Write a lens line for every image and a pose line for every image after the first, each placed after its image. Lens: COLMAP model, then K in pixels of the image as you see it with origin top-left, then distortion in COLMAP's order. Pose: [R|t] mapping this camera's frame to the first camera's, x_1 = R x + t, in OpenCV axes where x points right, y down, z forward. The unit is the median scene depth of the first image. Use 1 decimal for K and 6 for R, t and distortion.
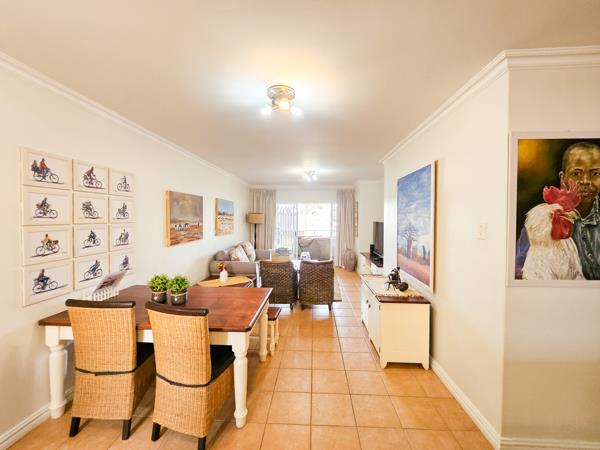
lens RADIAL K [[243.6, 0, 303.1], [0, 243.6, 227.8], [0, 0, 1]] dist [-0.000359, 0.000025]
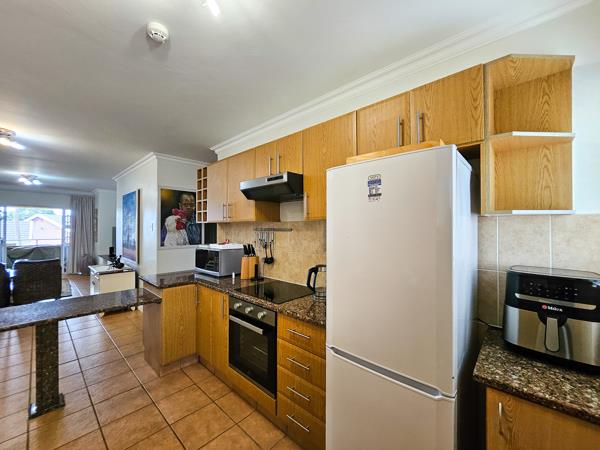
lens RADIAL K [[243.6, 0, 303.1], [0, 243.6, 227.8], [0, 0, 1]] dist [-0.000359, 0.000025]
pose [[0.640262, 0.000697, 0.768156, -0.030811], [0.030306, 0.999198, -0.026167, 0.058504], [-0.767558, 0.040034, 0.639728, -0.707259]]
